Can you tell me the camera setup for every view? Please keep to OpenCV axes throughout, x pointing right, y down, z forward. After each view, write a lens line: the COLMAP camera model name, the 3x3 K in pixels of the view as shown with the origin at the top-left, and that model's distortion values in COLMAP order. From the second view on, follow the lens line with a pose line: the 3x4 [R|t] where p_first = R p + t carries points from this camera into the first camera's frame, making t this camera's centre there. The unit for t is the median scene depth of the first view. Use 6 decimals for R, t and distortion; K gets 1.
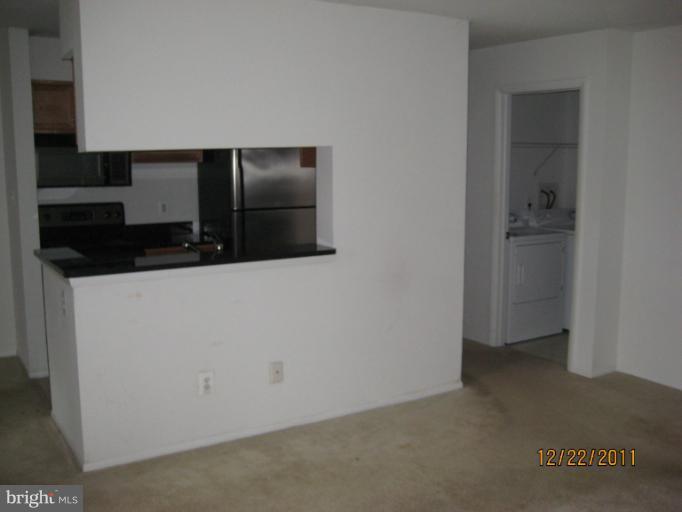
lens RADIAL K [[697.3, 0, 341.0], [0, 697.3, 256.0], [0, 0, 1]] dist [-0.097610, 0.004967]
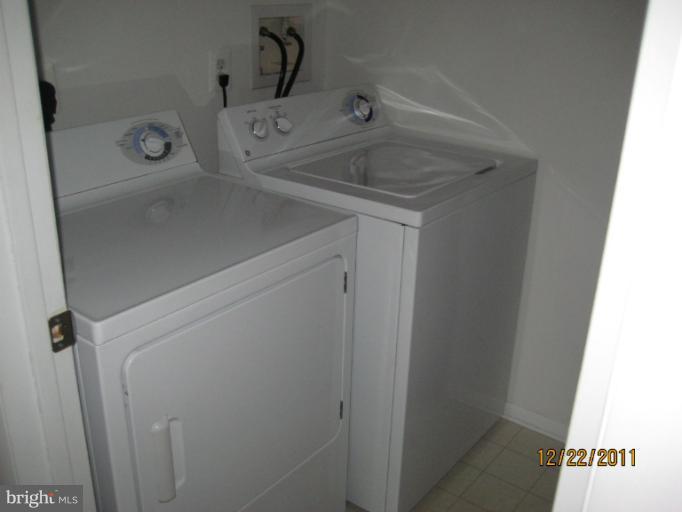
lens RADIAL K [[697.3, 0, 341.0], [0, 697.3, 256.0], [0, 0, 1]] dist [-0.097610, 0.004967]
pose [[0.932814, -0.109696, 0.343255, 0.203460], [0.022003, 0.968102, 0.249587, -0.072416], [-0.359685, -0.225266, 0.905473, 0.673424]]
